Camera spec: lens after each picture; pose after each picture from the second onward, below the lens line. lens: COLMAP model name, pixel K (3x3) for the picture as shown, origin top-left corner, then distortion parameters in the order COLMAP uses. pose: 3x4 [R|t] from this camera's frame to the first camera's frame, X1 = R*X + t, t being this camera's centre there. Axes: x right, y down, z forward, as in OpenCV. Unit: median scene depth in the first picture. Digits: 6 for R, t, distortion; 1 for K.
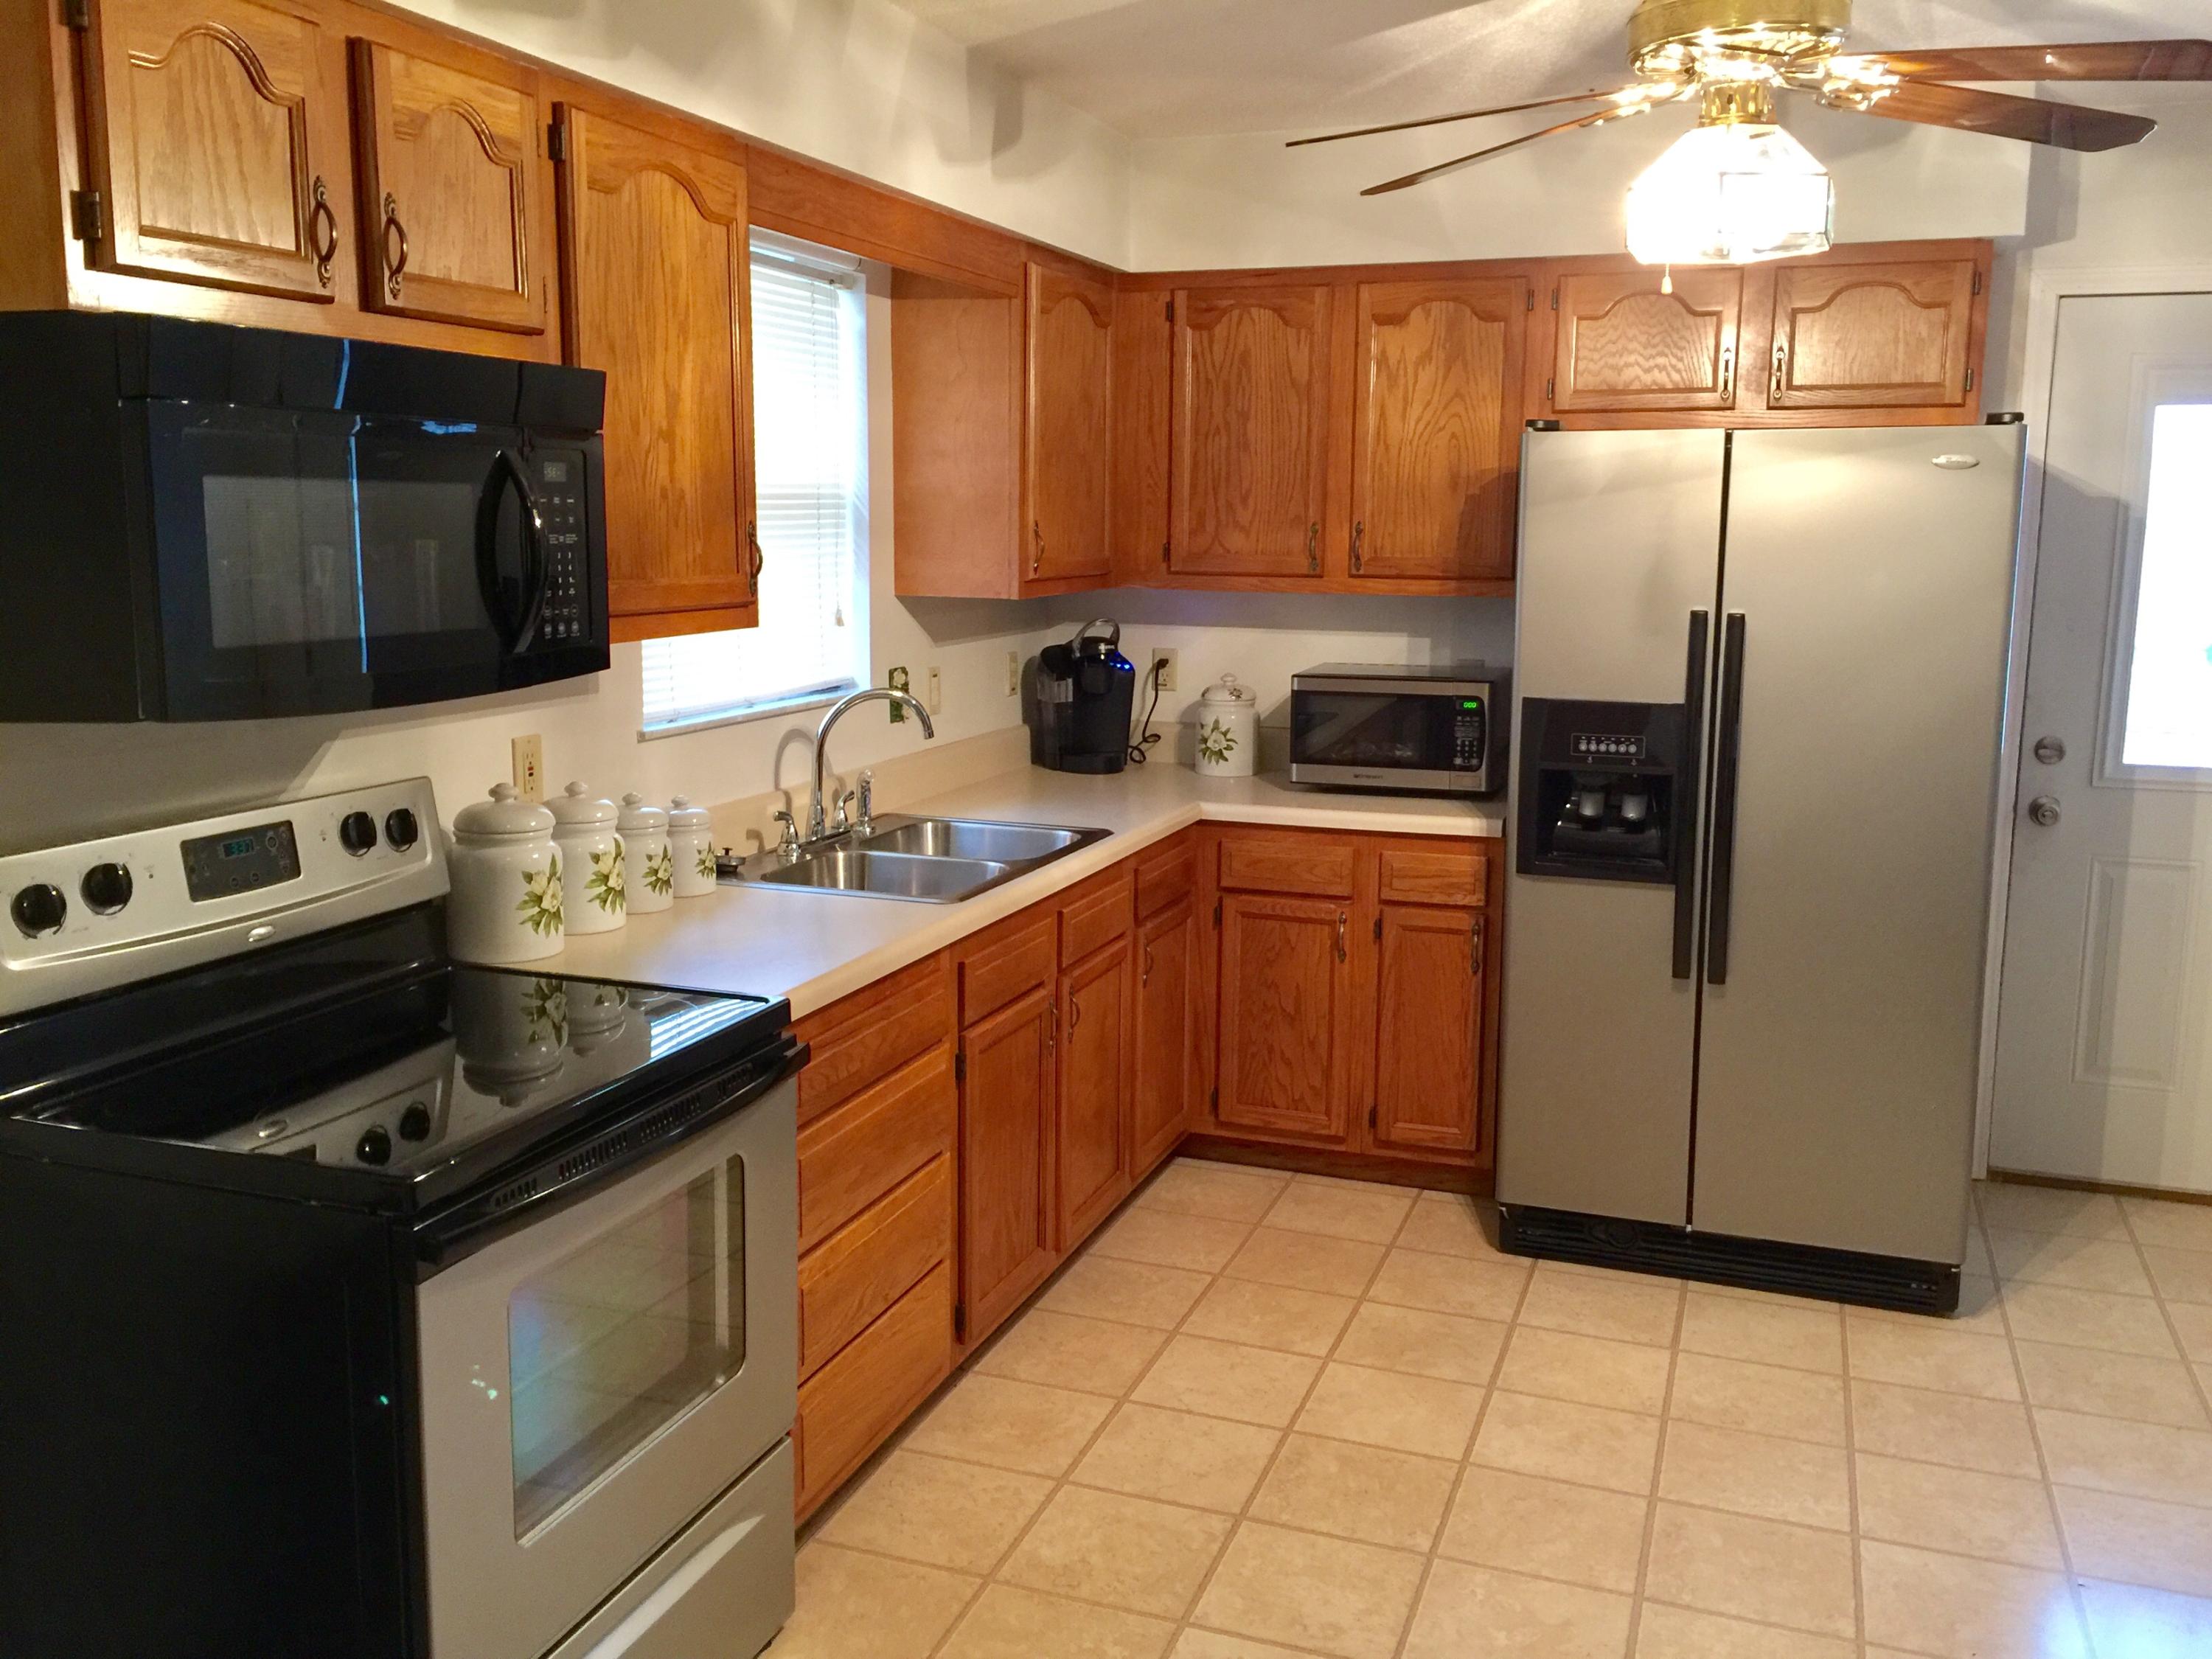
lens RADIAL K [[1884.4, 0, 1104.0], [0, 1884.4, 814.9], [0, 0, 1]] dist [0.080141, -0.087317]
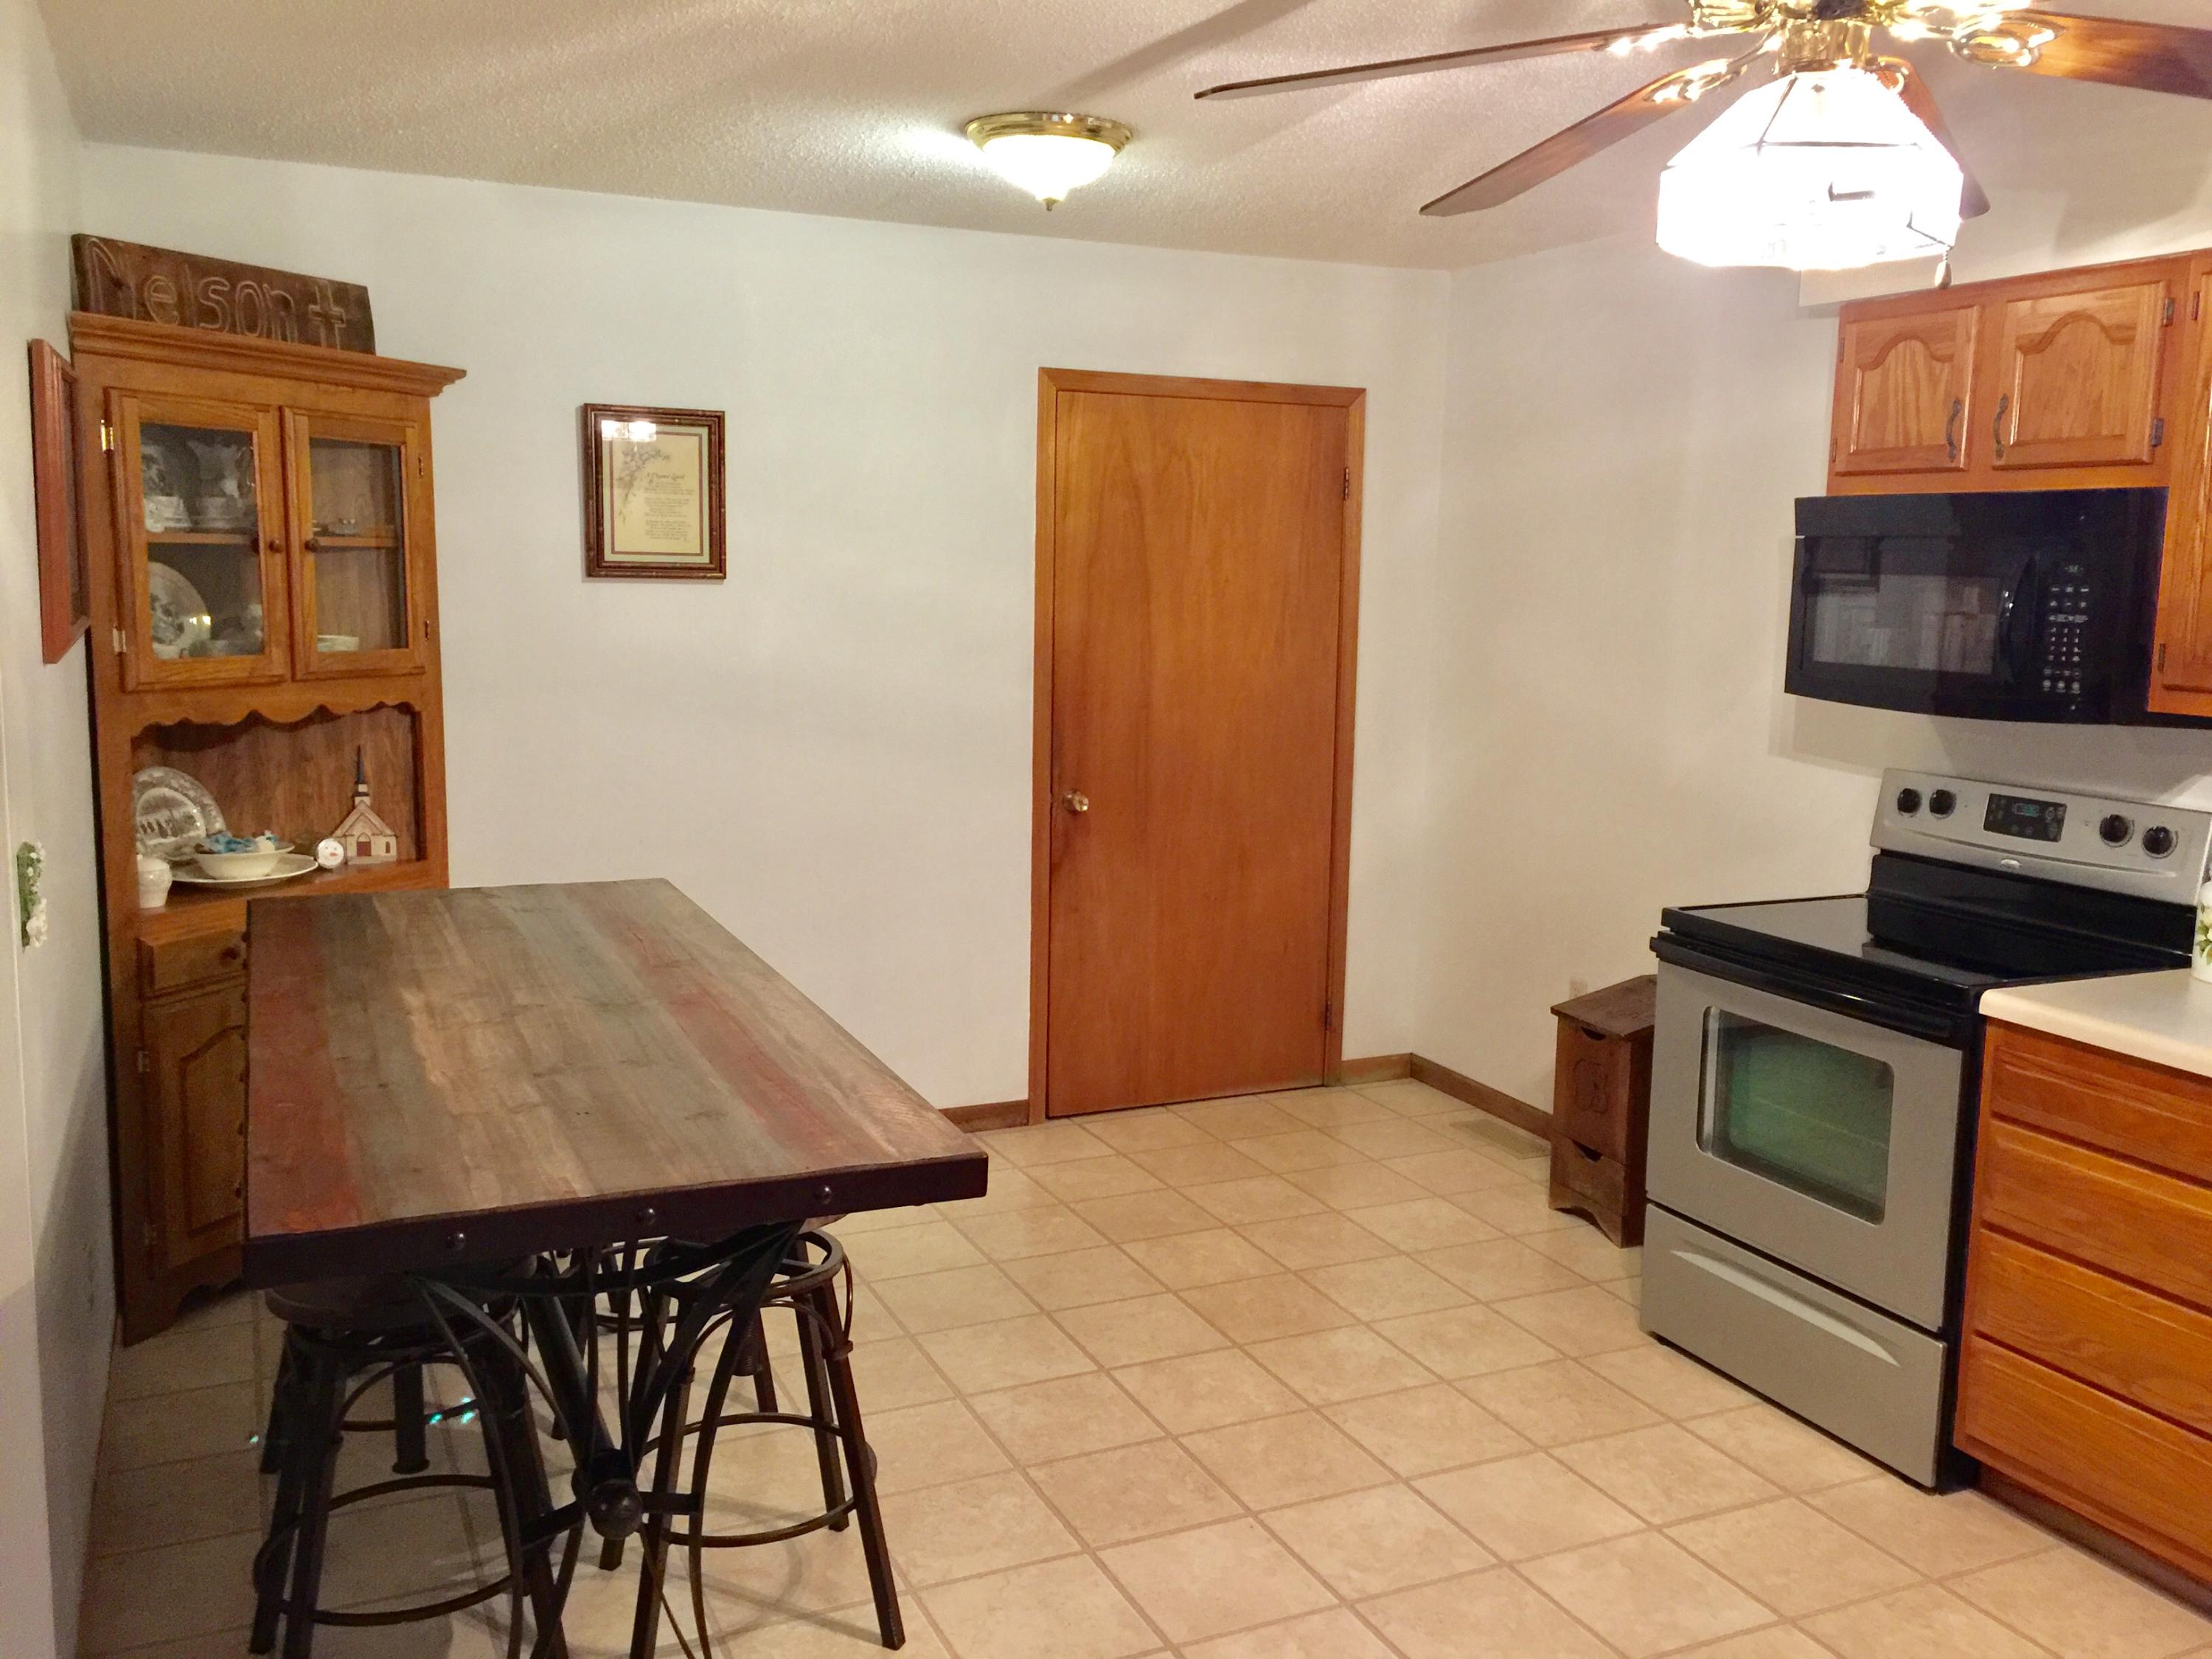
lens RADIAL K [[1884.4, 0, 1104.0], [0, 1884.4, 814.9], [0, 0, 1]] dist [0.080141, -0.087317]
pose [[-0.708961, 0.076248, -0.701114, 0.693581], [-0.136009, 0.960694, 0.242010, -0.149103], [0.692008, 0.266934, -0.670724, 0.891671]]
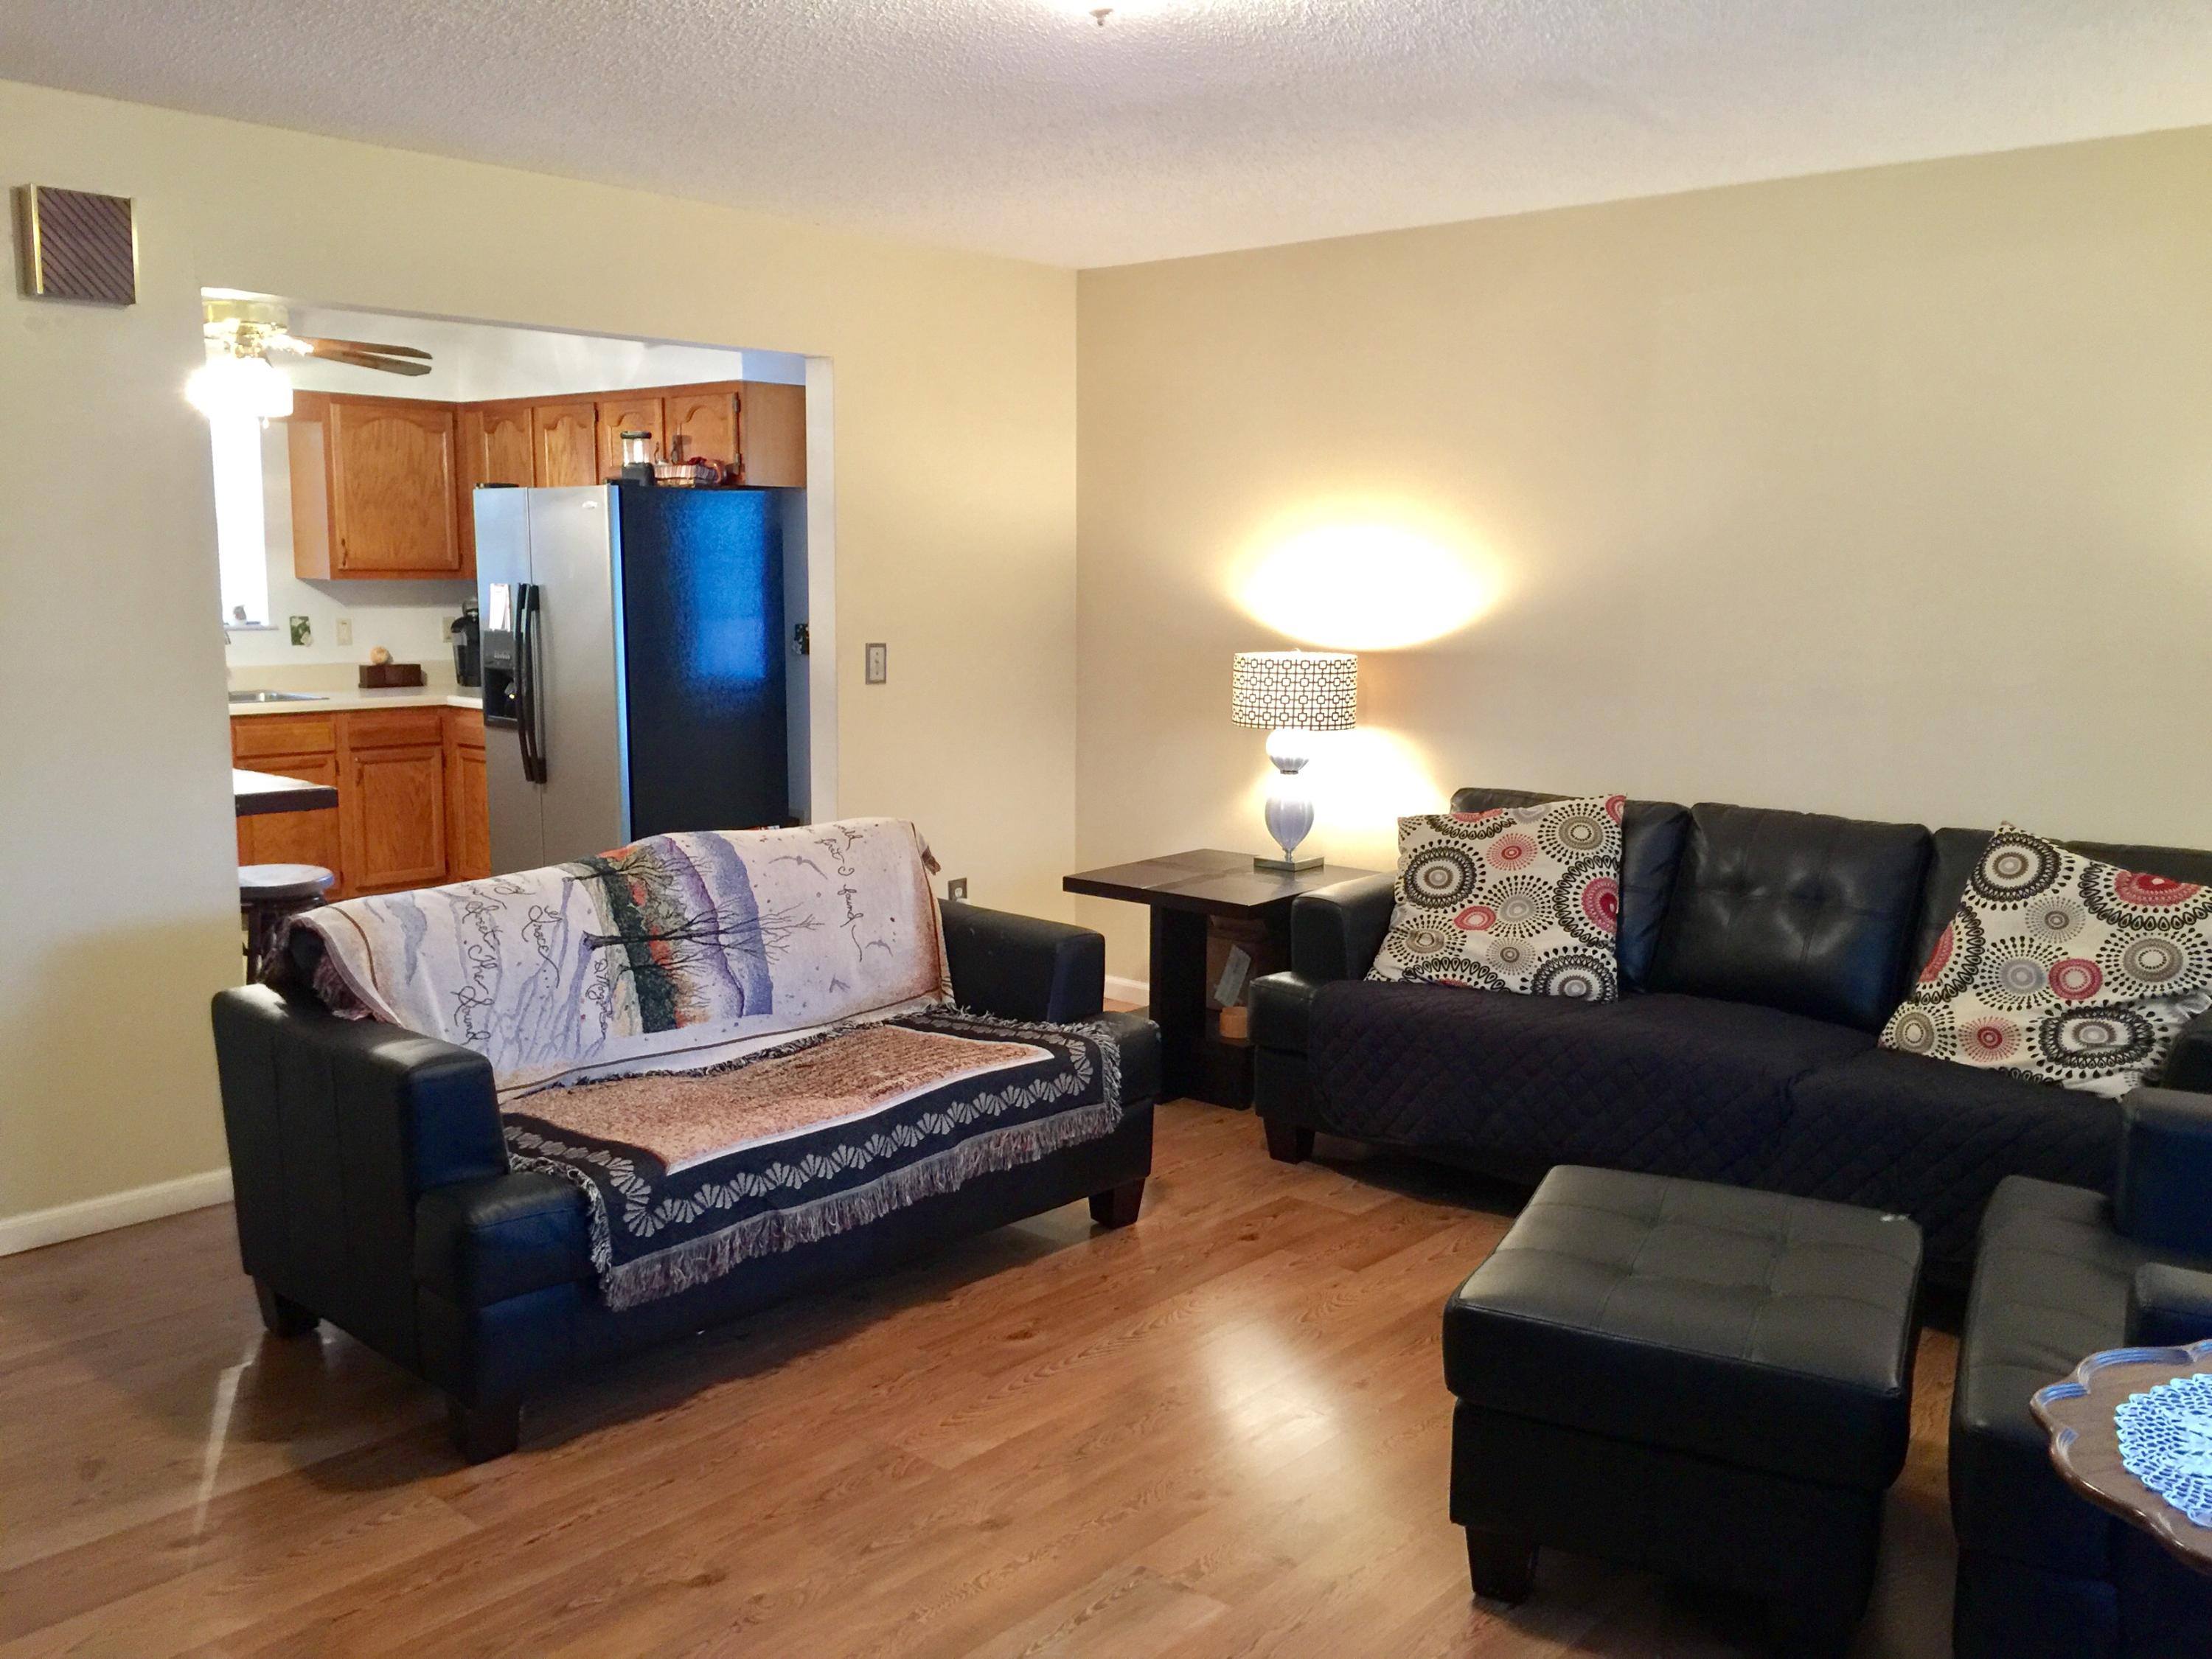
lens RADIAL K [[1884.4, 0, 1104.0], [0, 1884.4, 814.9], [0, 0, 1]] dist [0.080141, -0.087317]
pose [[0.927776, 0.047342, -0.370121, 1.380845], [-0.058030, 0.998156, -0.017790, 0.108468], [0.368597, 0.037983, 0.928813, -0.473172]]
